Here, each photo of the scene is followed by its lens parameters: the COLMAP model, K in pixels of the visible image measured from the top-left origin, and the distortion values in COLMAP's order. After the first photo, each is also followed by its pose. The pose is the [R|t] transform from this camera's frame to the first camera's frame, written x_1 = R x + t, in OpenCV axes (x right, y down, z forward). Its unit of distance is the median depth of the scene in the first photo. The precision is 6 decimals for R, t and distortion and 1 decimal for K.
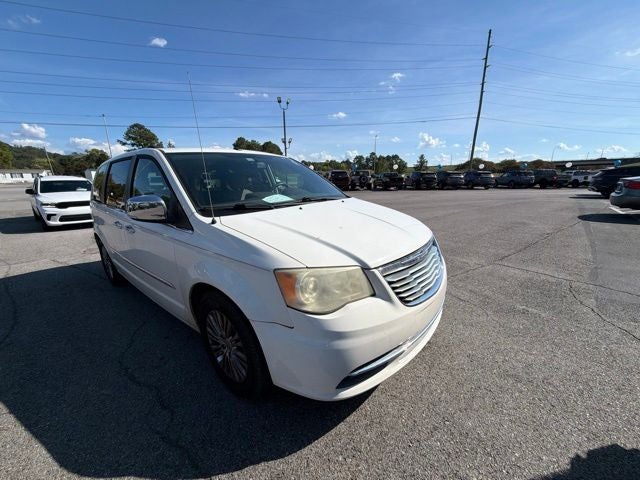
lens RADIAL K [[256.7, 0, 320.0], [0, 256.7, 242.7], [0, 0, 1]] dist [0.000197, 0.000237]
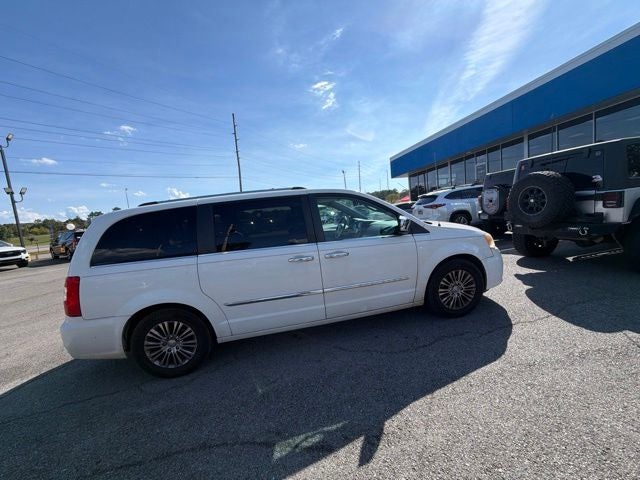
lens RADIAL K [[257.8, 0, 320.0], [0, 257.8, 240.0], [0, 0, 1]] dist [0.000401, -0.000179]
pose [[0.635804, -0.120096, 0.762450, -0.161126], [0.274524, 0.958415, -0.077961, -0.004600], [-0.721381, 0.258879, 0.642333, 0.029162]]
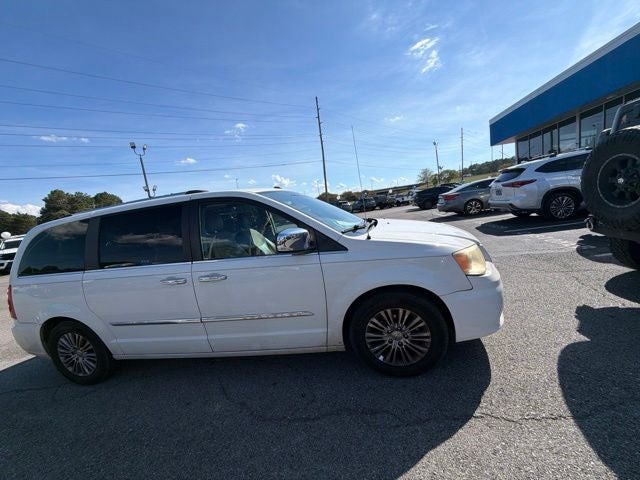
lens RADIAL K [[256.5, 0, 319.9], [0, 256.5, 241.5], [0, 0, 1]] dist [0.000930, -0.000105]
pose [[0.863280, -0.166773, 0.476376, -0.080086], [0.237790, 0.966910, -0.092417, -0.000378], [-0.445200, 0.193059, 0.874371, 0.001849]]
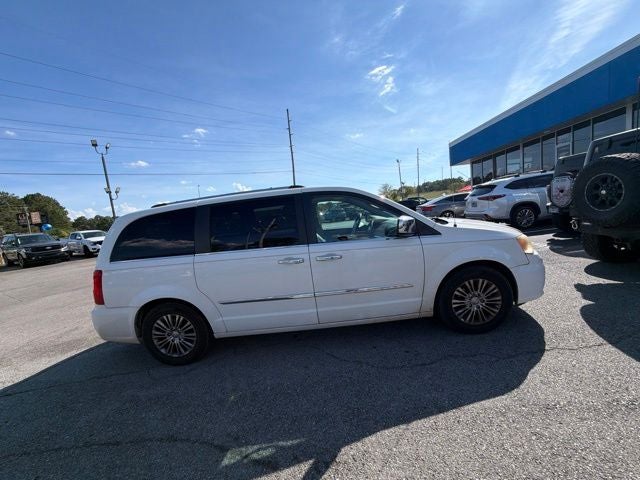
lens RADIAL K [[257.7, 0, 319.3], [0, 257.7, 240.2], [0, 0, 1]] dist [-0.000074, 0.000010]
pose [[0.784557, -0.132165, 0.605808, -0.137955], [0.241564, 0.964976, -0.102317, -0.002183], [-0.571067, 0.226615, 0.789004, 0.015046]]
